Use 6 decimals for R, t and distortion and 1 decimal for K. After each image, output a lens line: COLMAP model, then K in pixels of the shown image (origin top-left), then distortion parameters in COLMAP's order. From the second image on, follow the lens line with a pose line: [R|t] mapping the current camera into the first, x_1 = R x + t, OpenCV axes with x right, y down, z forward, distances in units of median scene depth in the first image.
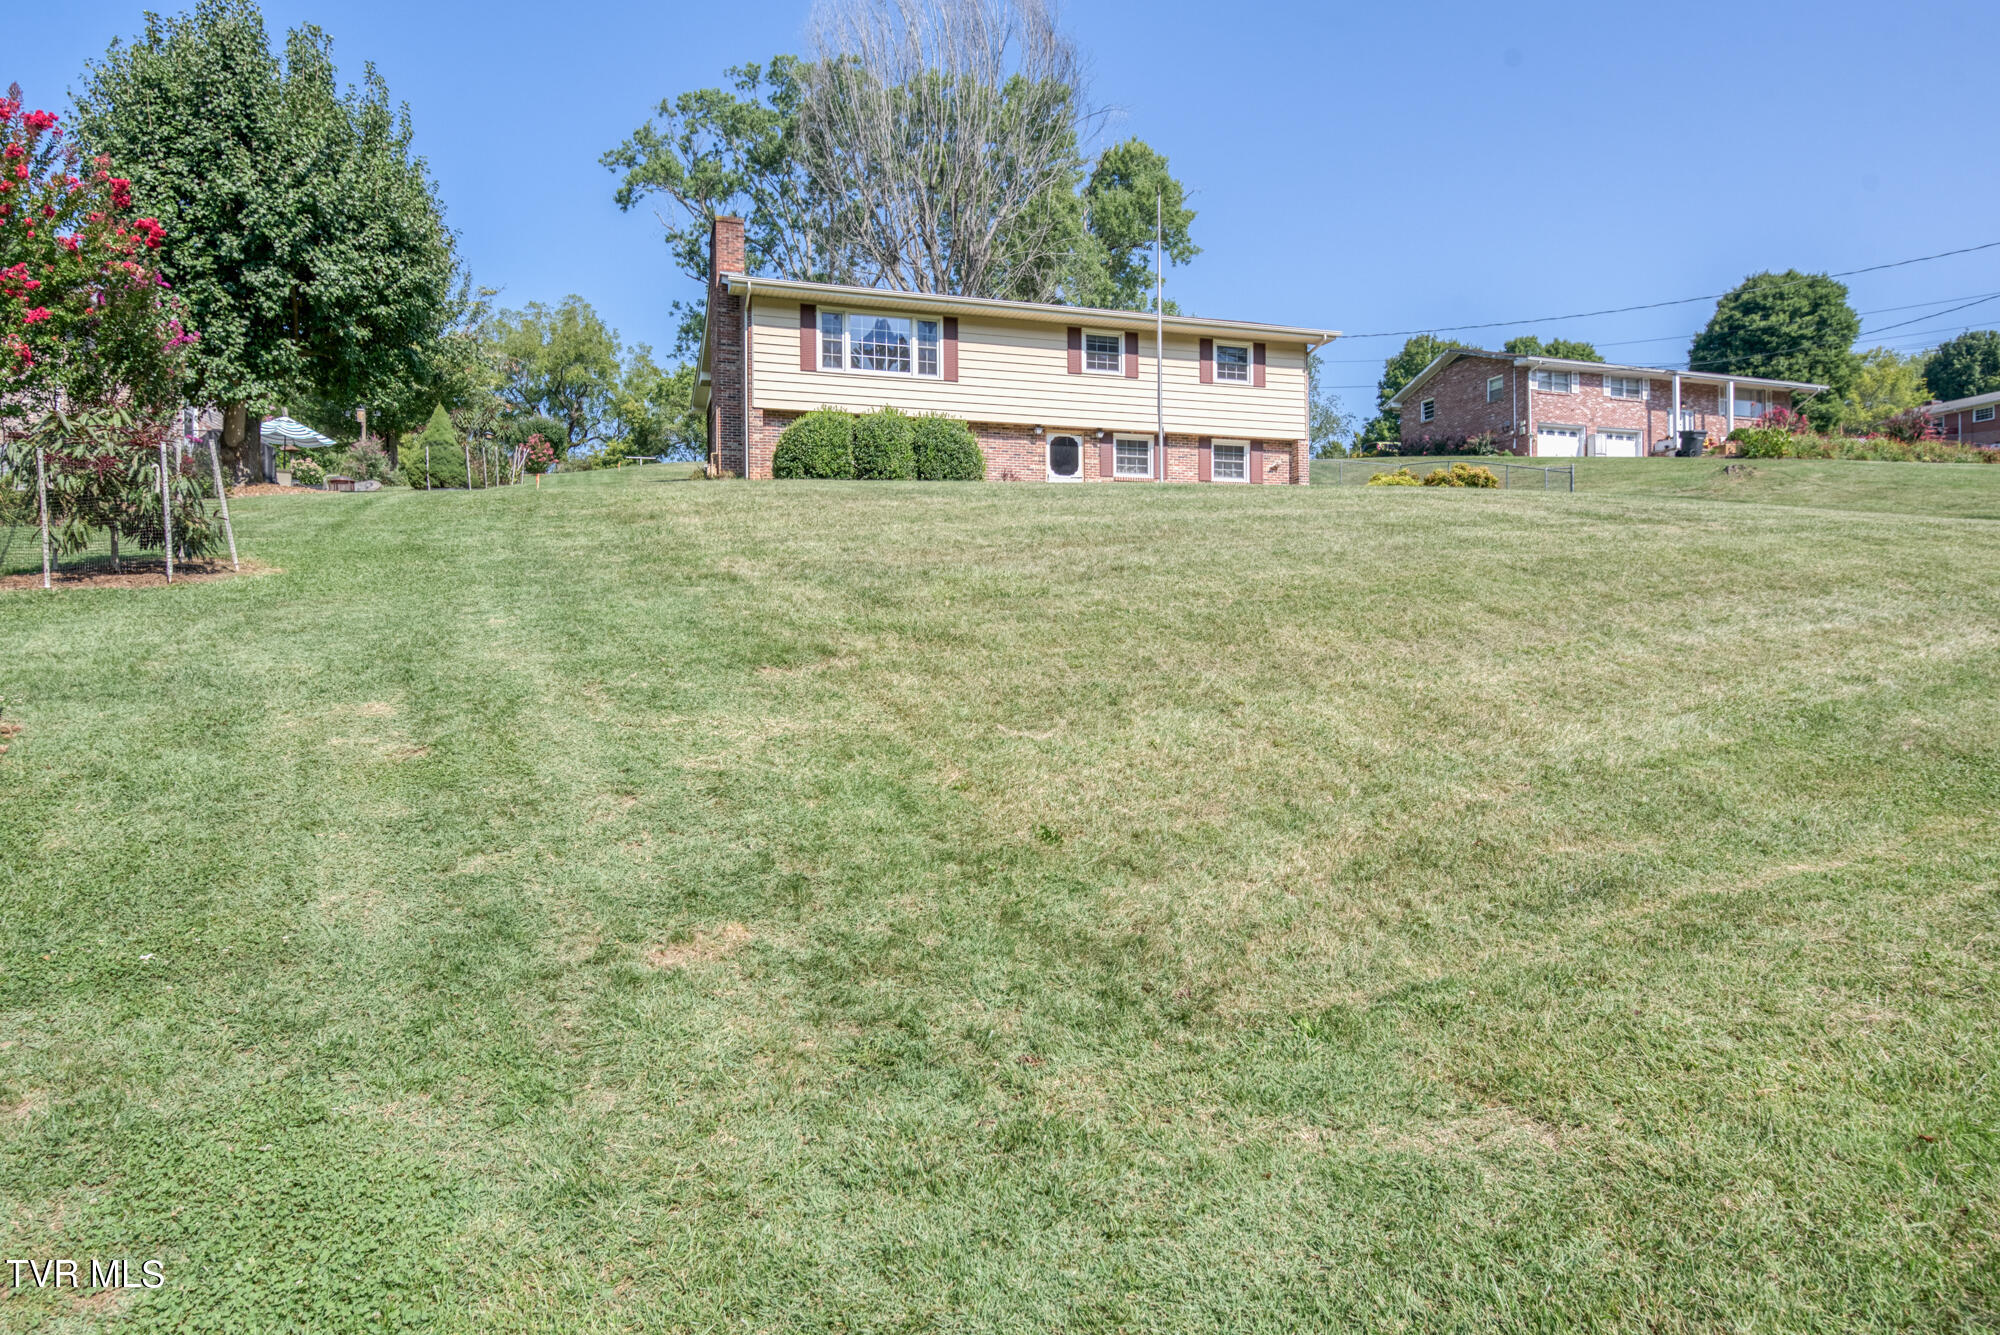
lens RADIAL K [[1206.5, 0, 1001.8], [0, 1206.5, 679.2], [0, 0, 1]] dist [0.009675, 0.000795]
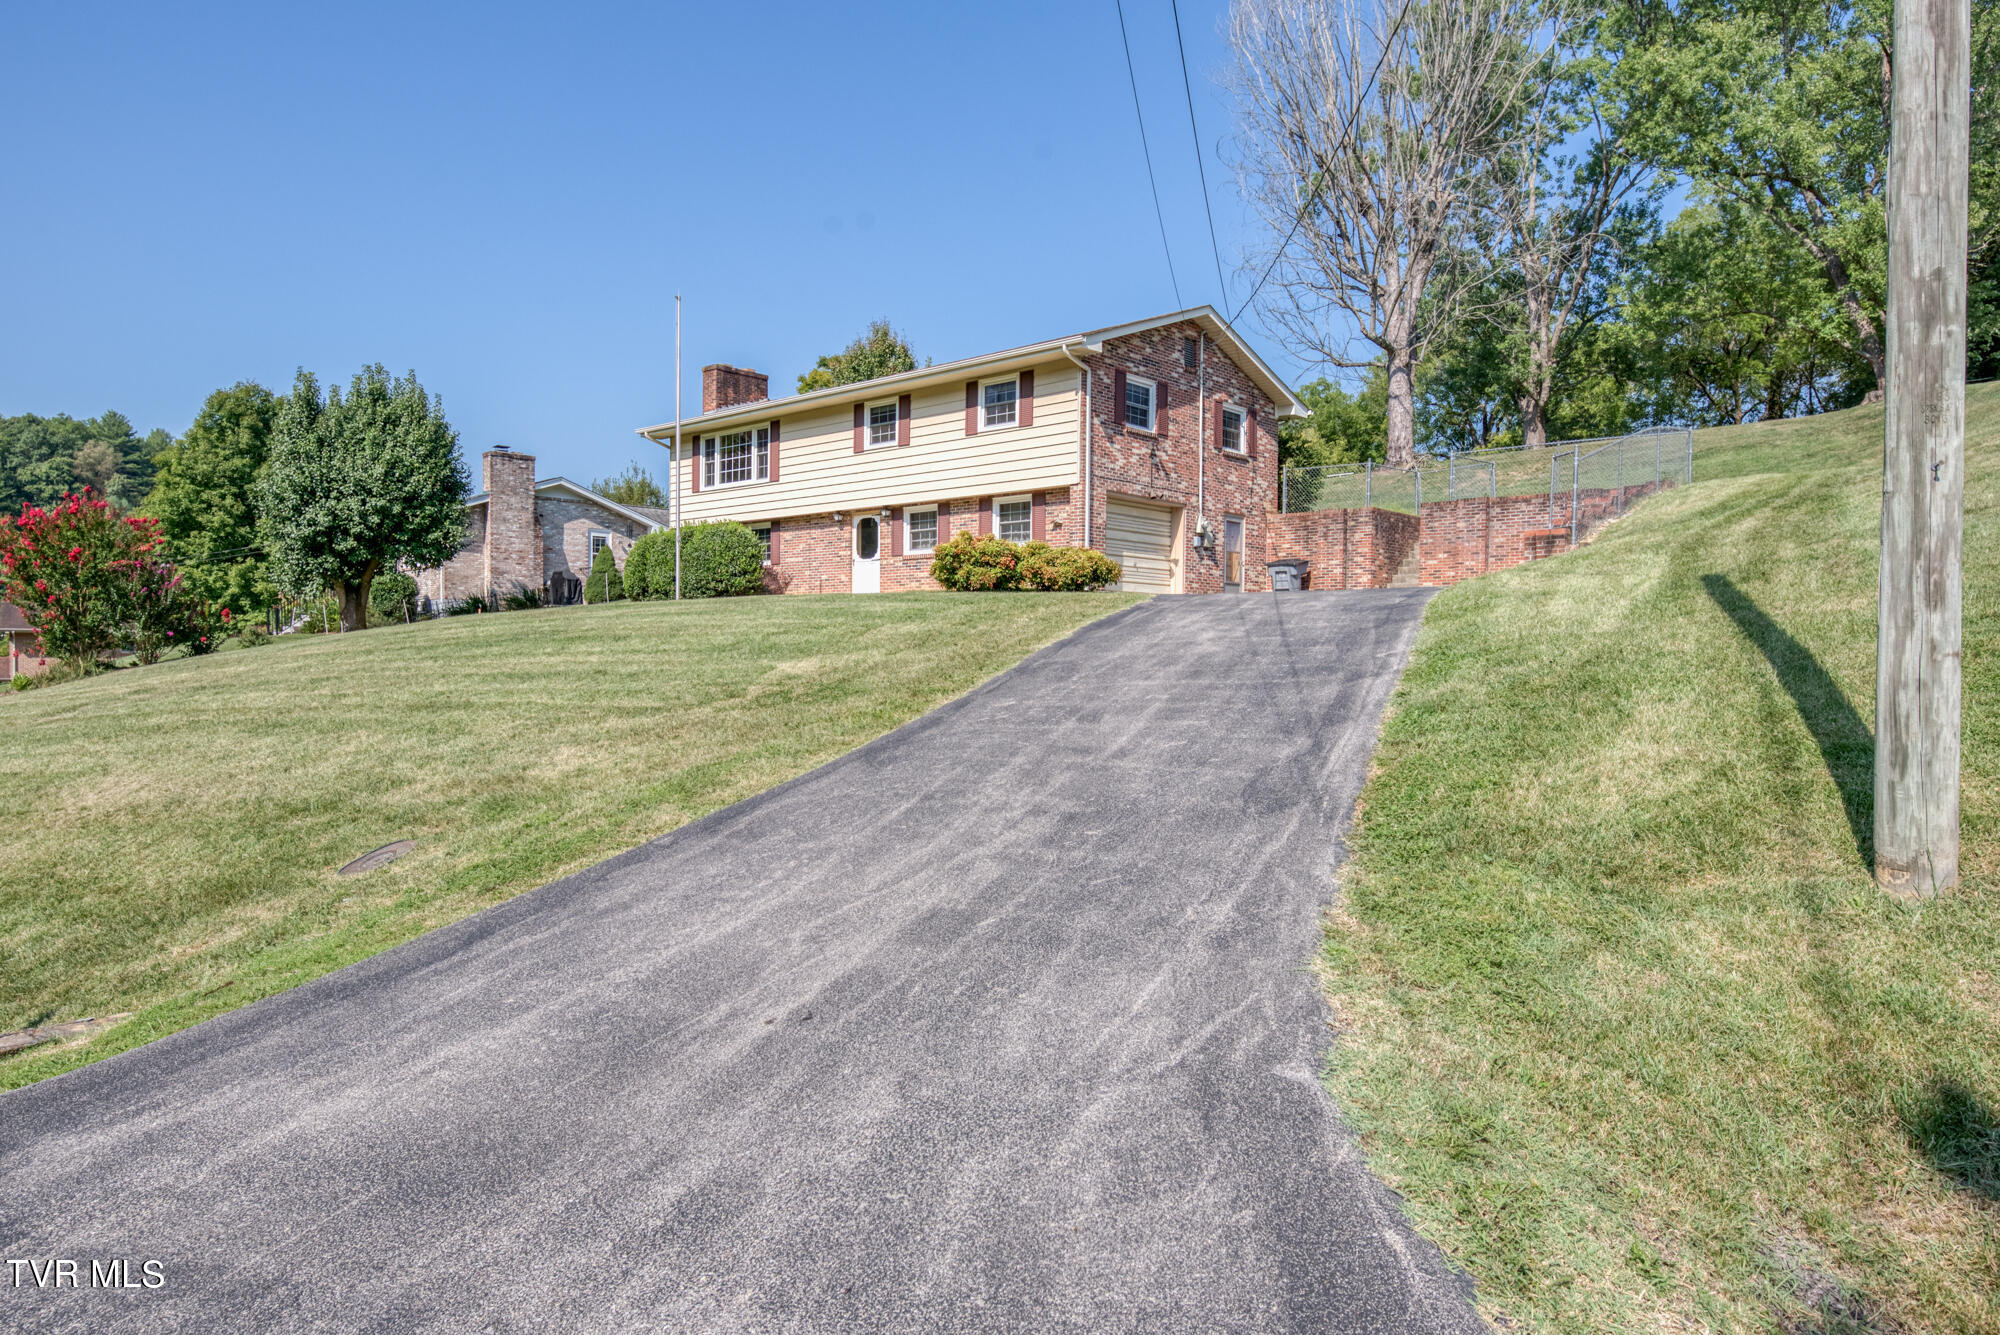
lens RADIAL K [[1235.2, 0, 994.3], [0, 1235.2, 671.4], [0, 0, 1]] dist [0.018364, 0.003555]
pose [[0.488531, 0.028665, -0.872075, 0.934298], [-0.013783, 0.999589, 0.025135, -0.103768], [0.872438, -0.000259, 0.488726, 0.598944]]
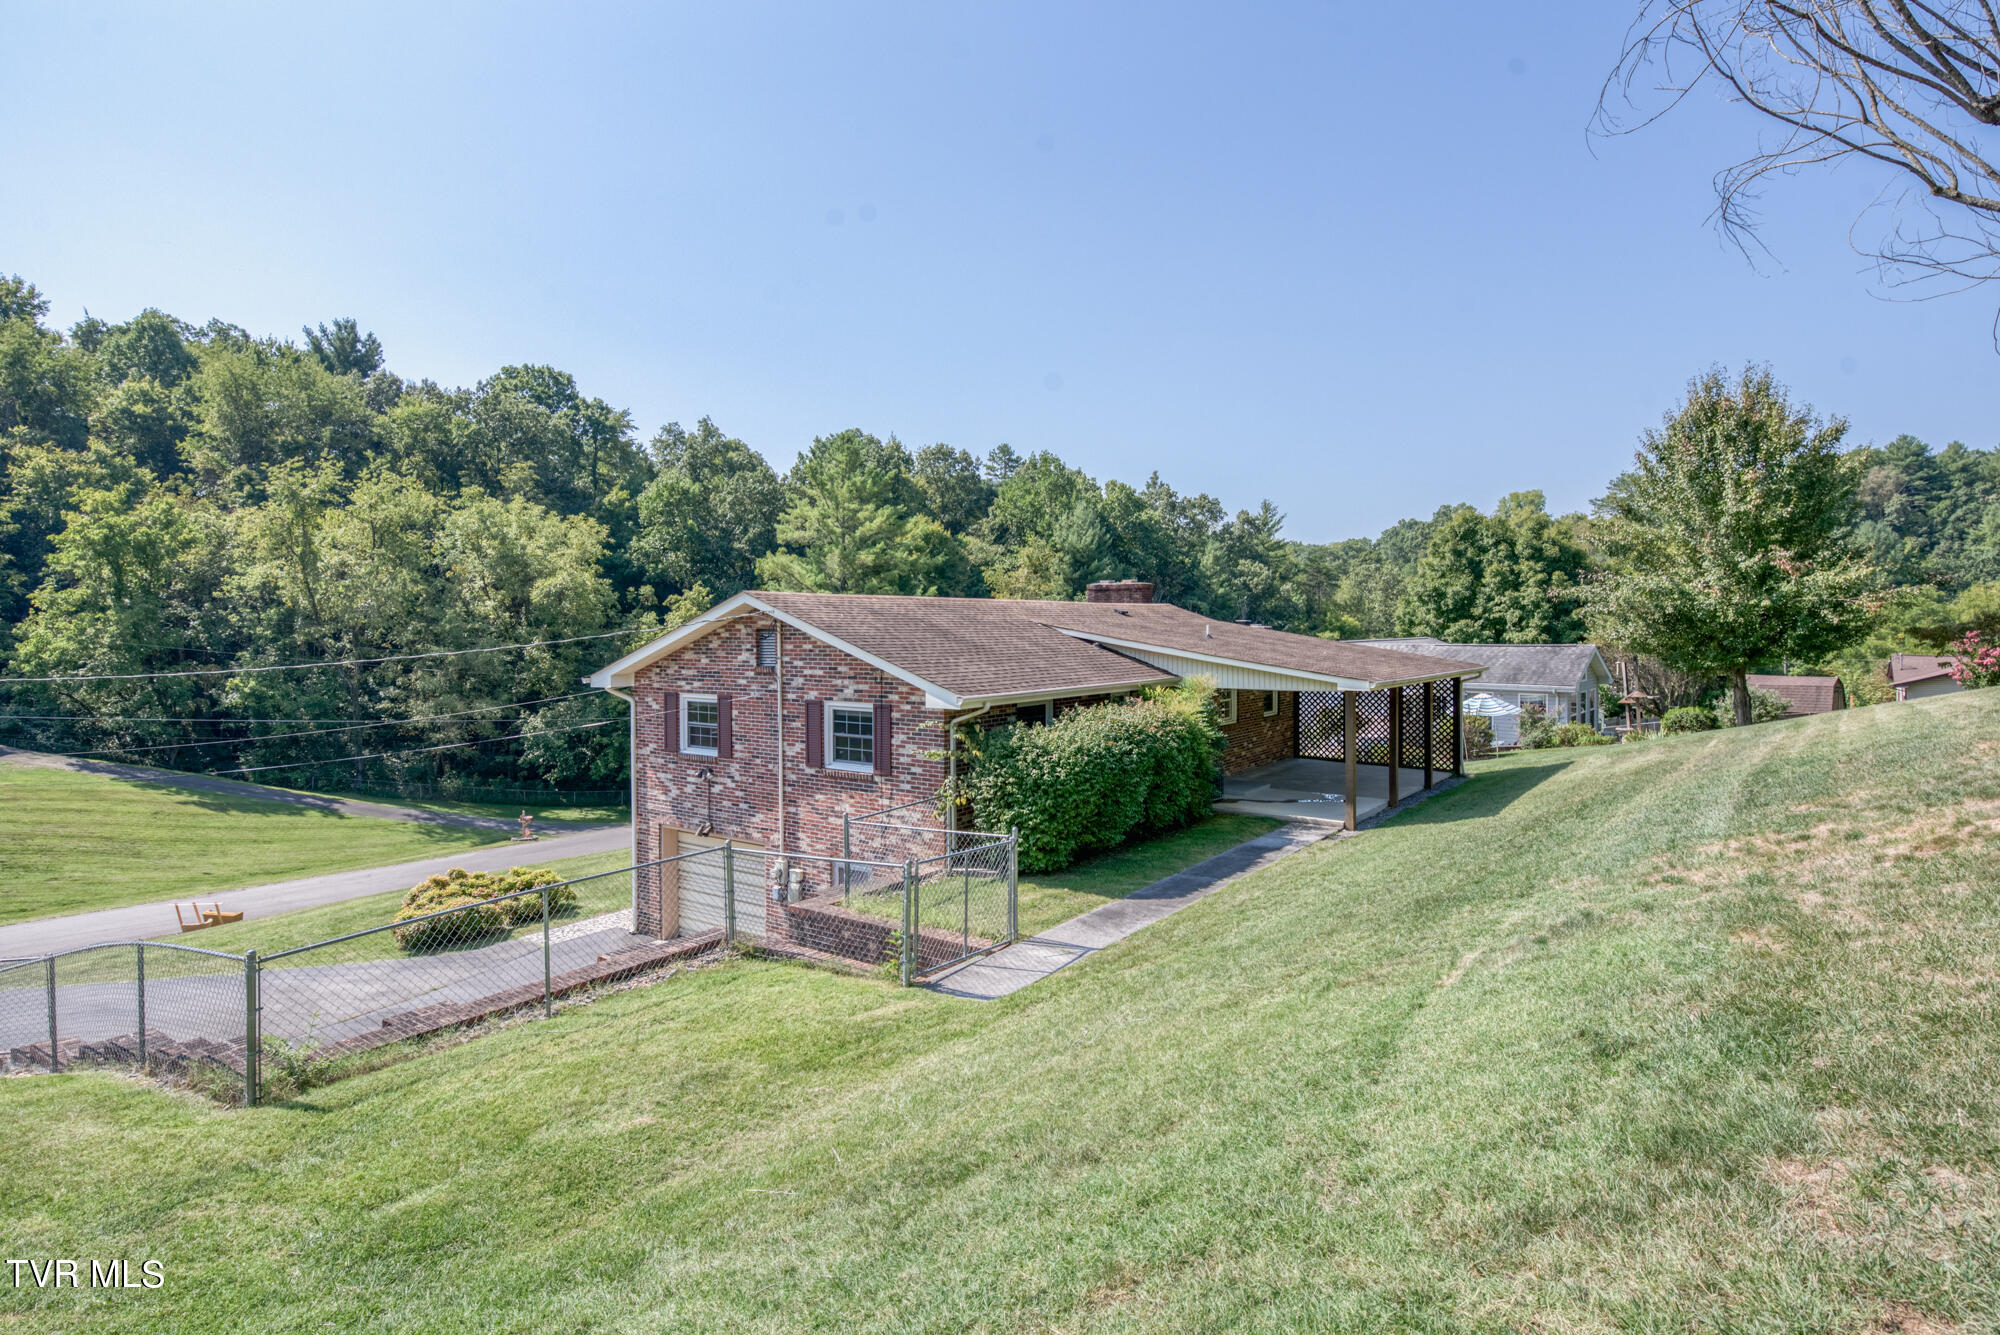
lens RADIAL K [[1033.1, 0, 1018.3], [0, 1033.1, 647.4], [0, 0, 1]] dist [0.007649, -0.009101]
pose [[-0.815377, 0.034367, -0.577909, 0.438803], [0.017276, 0.999236, 0.035047, -0.330058], [0.578672, 0.018593, -0.815348, 1.704602]]
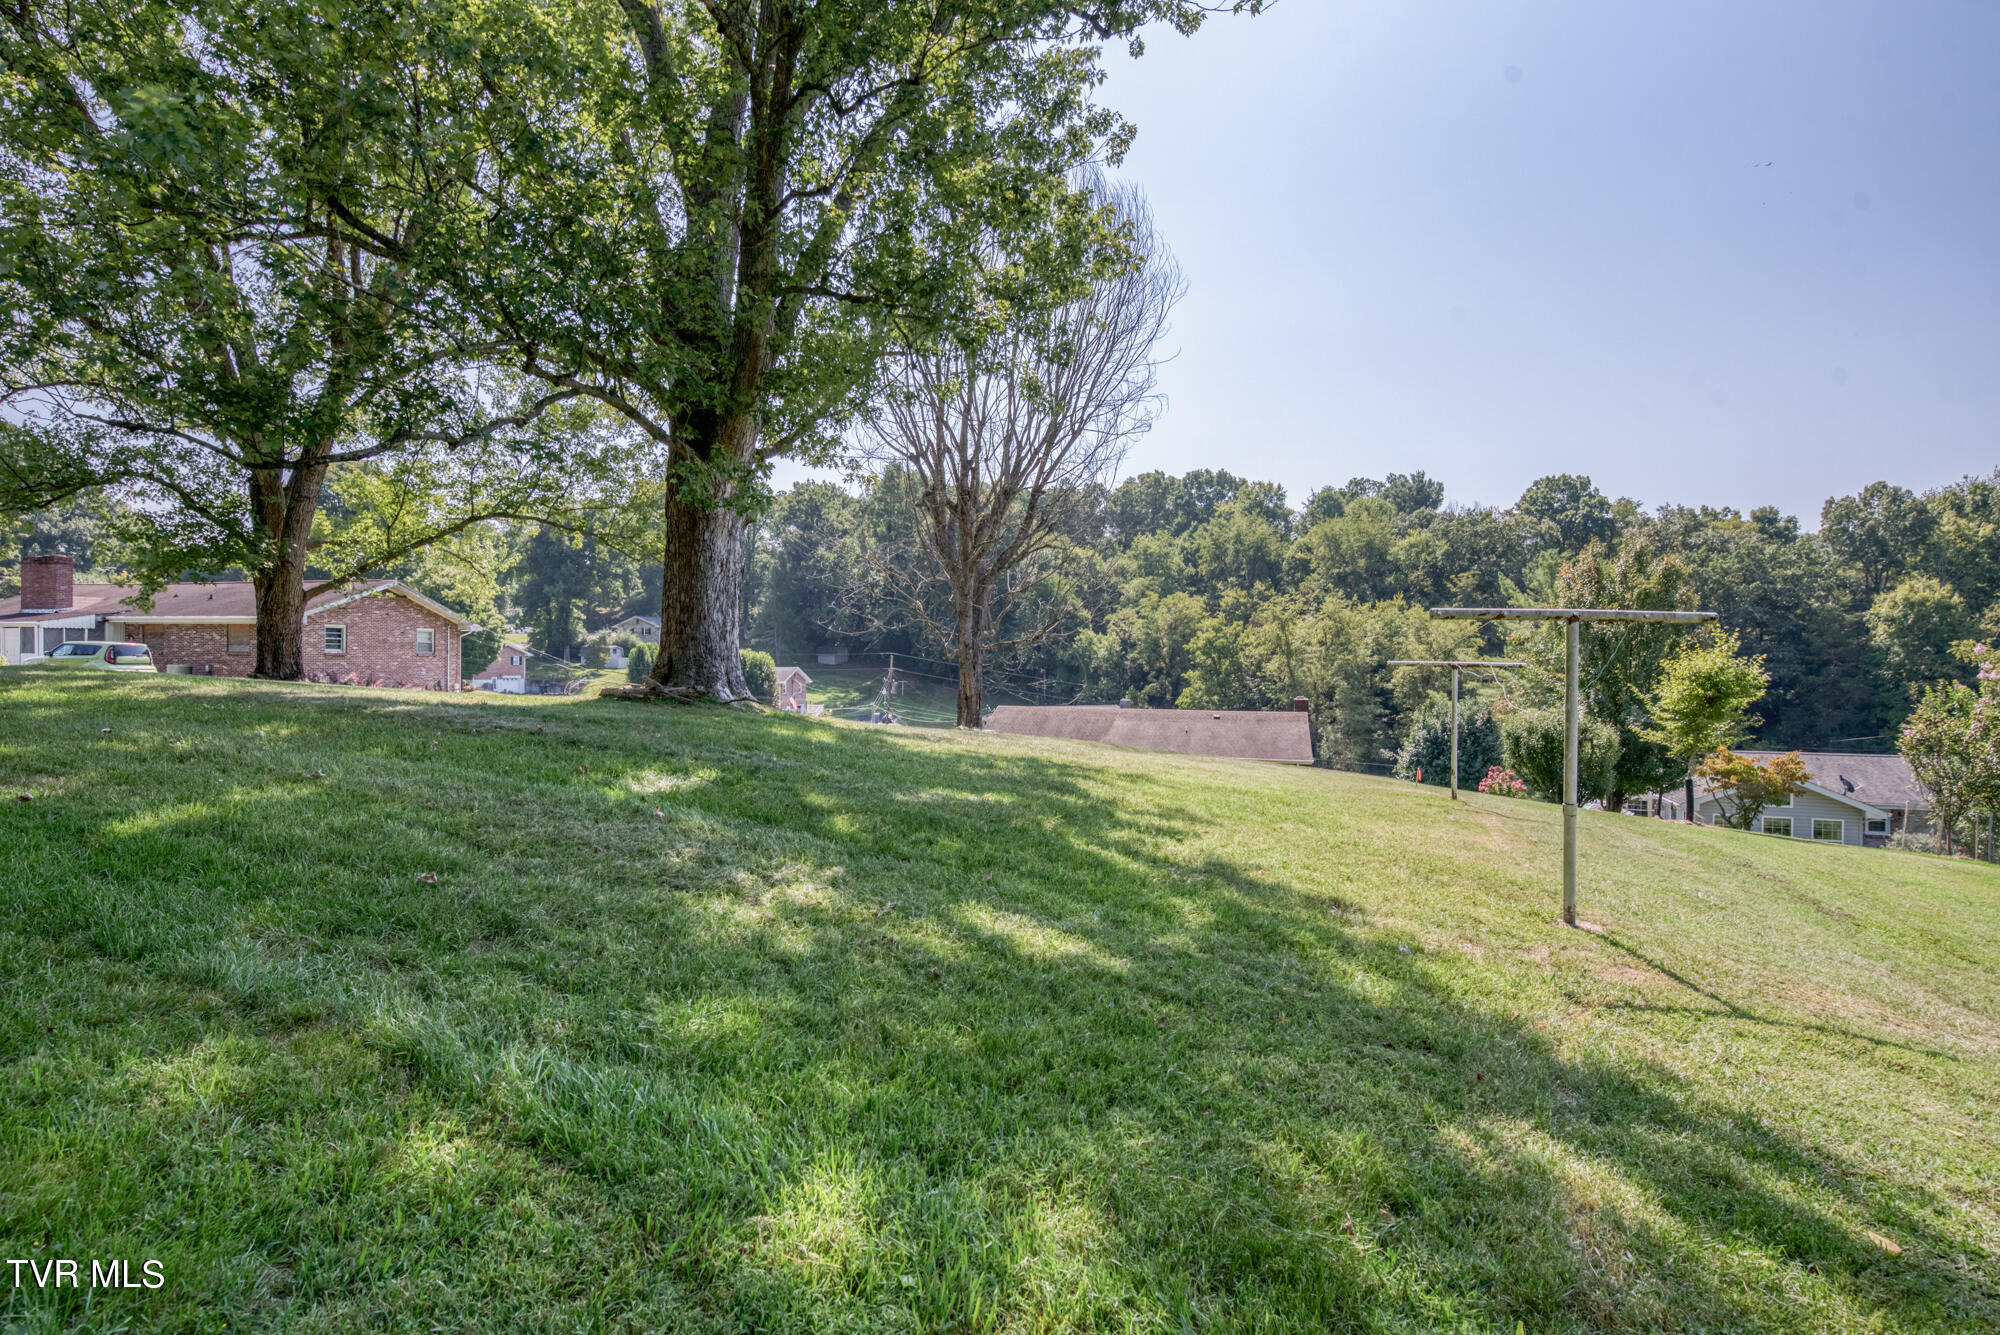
lens RADIAL K [[1033.1, 0, 990.7], [0, 1033.1, 664.2], [0, 0, 1]] dist [0.007649, -0.009101]
pose [[-0.823996, 0.011251, 0.566484, -0.745096], [0.006758, 0.999927, -0.010030, -0.396744], [-0.566555, -0.004437, -0.824012, 2.620402]]
